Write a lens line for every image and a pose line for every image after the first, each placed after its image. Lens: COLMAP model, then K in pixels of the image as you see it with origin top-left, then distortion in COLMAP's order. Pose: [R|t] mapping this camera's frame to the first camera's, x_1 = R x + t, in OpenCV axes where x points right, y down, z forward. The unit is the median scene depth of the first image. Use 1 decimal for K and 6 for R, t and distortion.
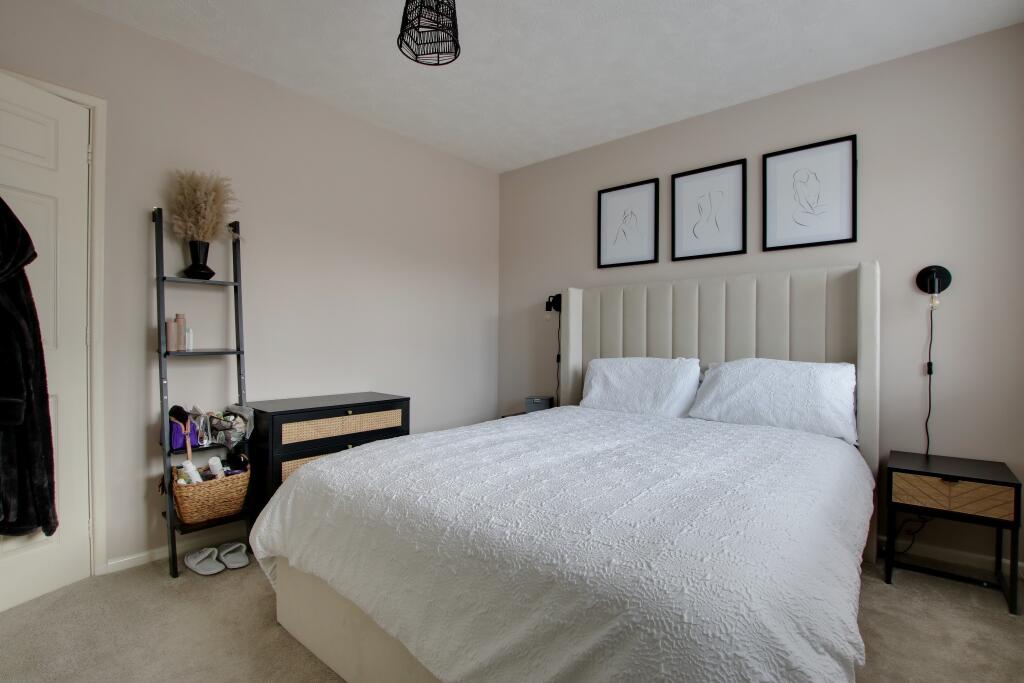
lens RADIAL K [[472.1, 0, 515.2], [0, 472.1, 348.3], [0, 0, 1]] dist [-0.033245, 0.000627]
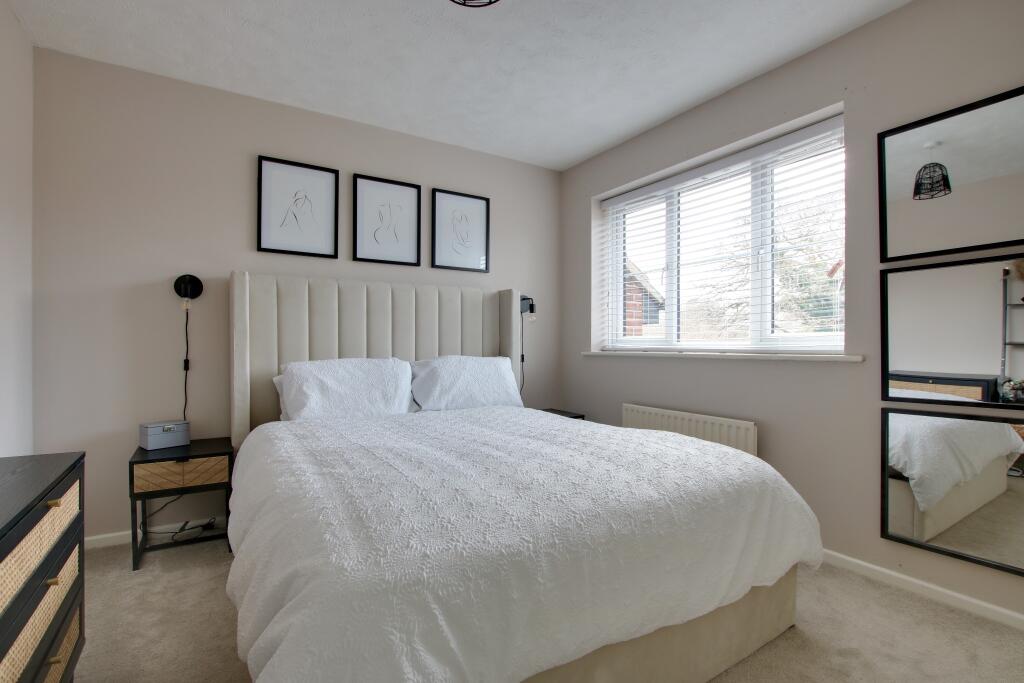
lens RADIAL K [[472.1, 0, 515.2], [0, 472.1, 348.3], [0, 0, 1]] dist [-0.033245, 0.000627]
pose [[0.303887, -0.010175, 0.952654, -0.595846], [0.011556, 0.999909, 0.006993, -0.003894], [-0.952638, 0.008884, 0.303977, 0.443792]]
